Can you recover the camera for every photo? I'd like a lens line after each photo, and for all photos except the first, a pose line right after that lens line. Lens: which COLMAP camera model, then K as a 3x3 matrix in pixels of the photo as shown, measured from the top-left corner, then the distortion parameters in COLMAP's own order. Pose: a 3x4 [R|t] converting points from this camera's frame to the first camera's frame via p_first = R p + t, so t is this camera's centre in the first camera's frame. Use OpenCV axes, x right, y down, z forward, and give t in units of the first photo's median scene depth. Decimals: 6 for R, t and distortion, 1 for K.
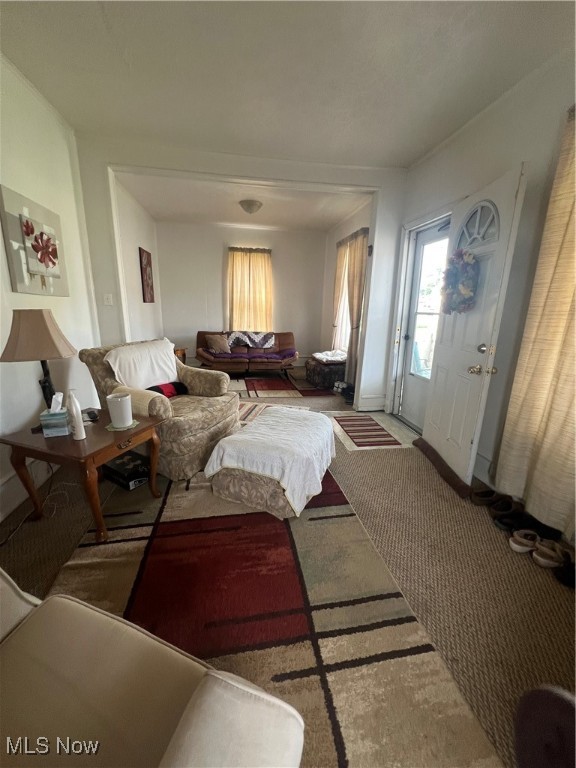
lens RADIAL K [[309.8, 0, 288.6], [0, 309.8, 382.2], [0, 0, 1]] dist [-0.002821, 0.000169]
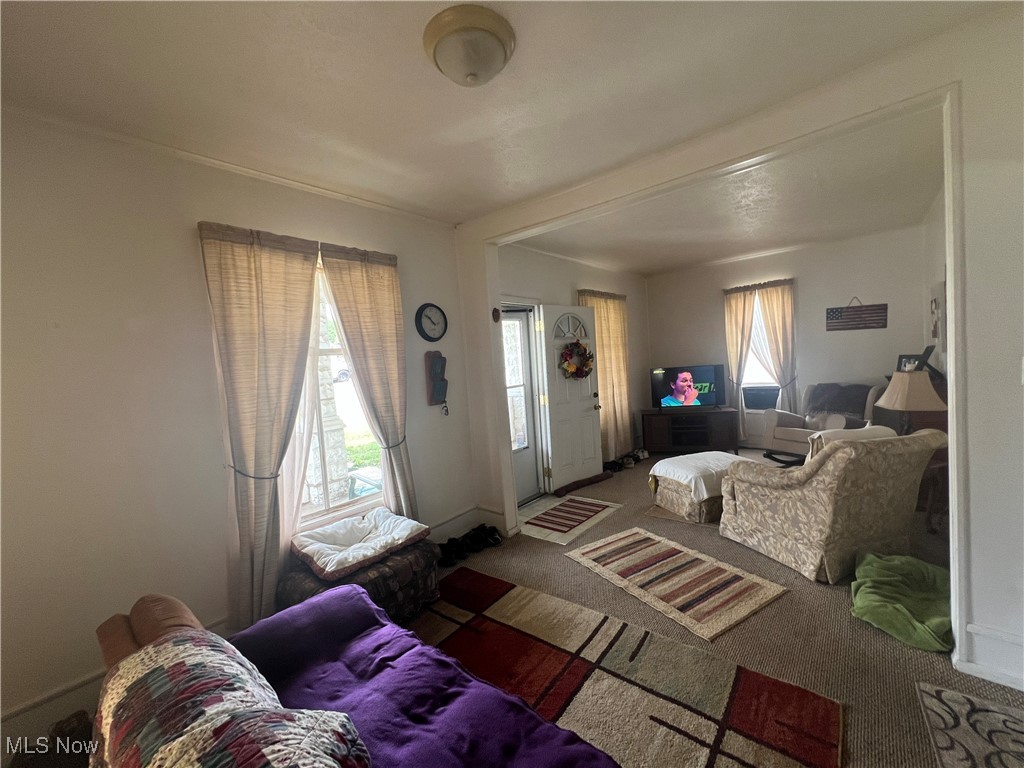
lens RADIAL K [[413.0, 0, 514.8], [0, 413.0, 382.5], [0, 0, 1]] dist [-0.002821, 0.000169]
pose [[-0.644041, -0.020690, 0.764711, -0.573931], [0.233875, 0.946447, 0.222577, -0.518943], [-0.728364, 0.322195, -0.604712, 1.757654]]
